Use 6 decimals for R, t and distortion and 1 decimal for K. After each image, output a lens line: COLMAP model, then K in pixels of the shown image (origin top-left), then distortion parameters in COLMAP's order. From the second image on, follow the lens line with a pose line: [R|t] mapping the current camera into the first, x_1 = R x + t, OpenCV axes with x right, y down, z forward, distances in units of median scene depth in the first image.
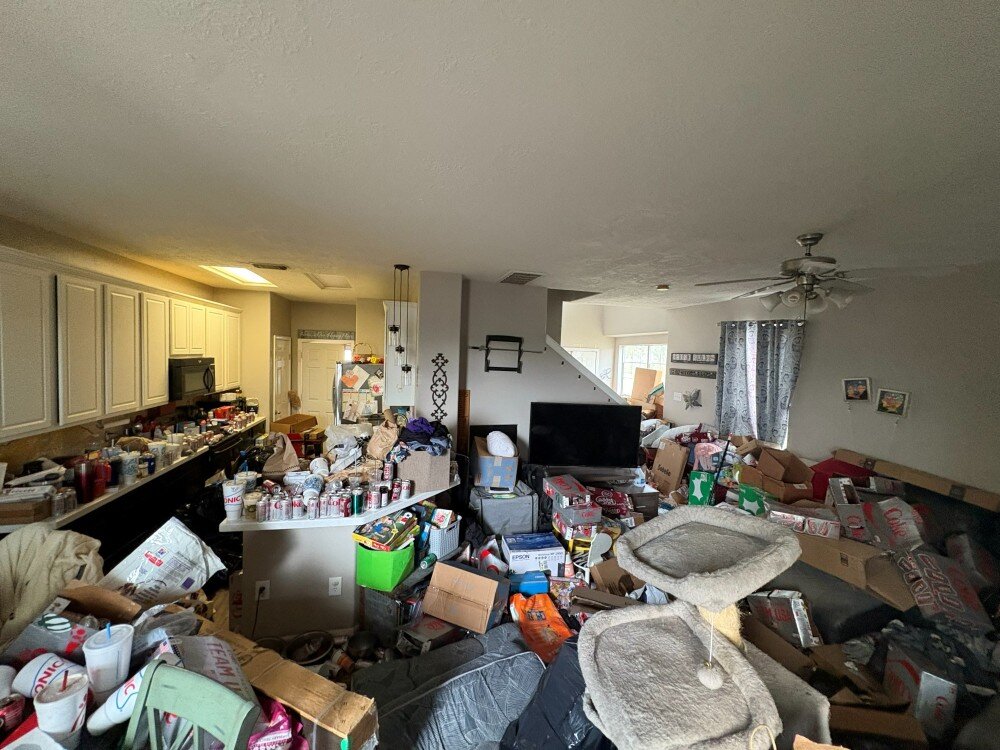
lens RADIAL K [[402.3, 0, 501.3], [0, 402.3, 372.3], [0, 0, 1]] dist [0.000296, -0.000098]
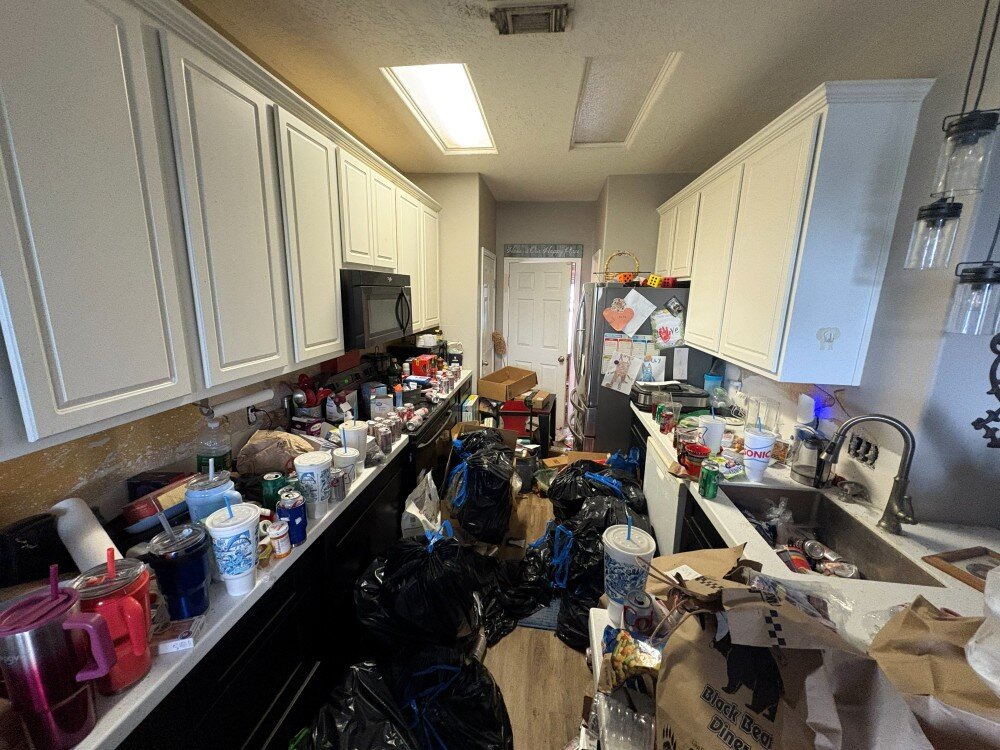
lens RADIAL K [[402.3, 0, 497.6], [0, 402.3, 375.9], [0, 0, 1]] dist [0.000296, -0.000098]
pose [[0.926945, 0.067004, -0.369165, -0.359337], [-0.009126, 0.987660, 0.156349, 0.015795], [0.375085, -0.141558, 0.916118, 0.477583]]
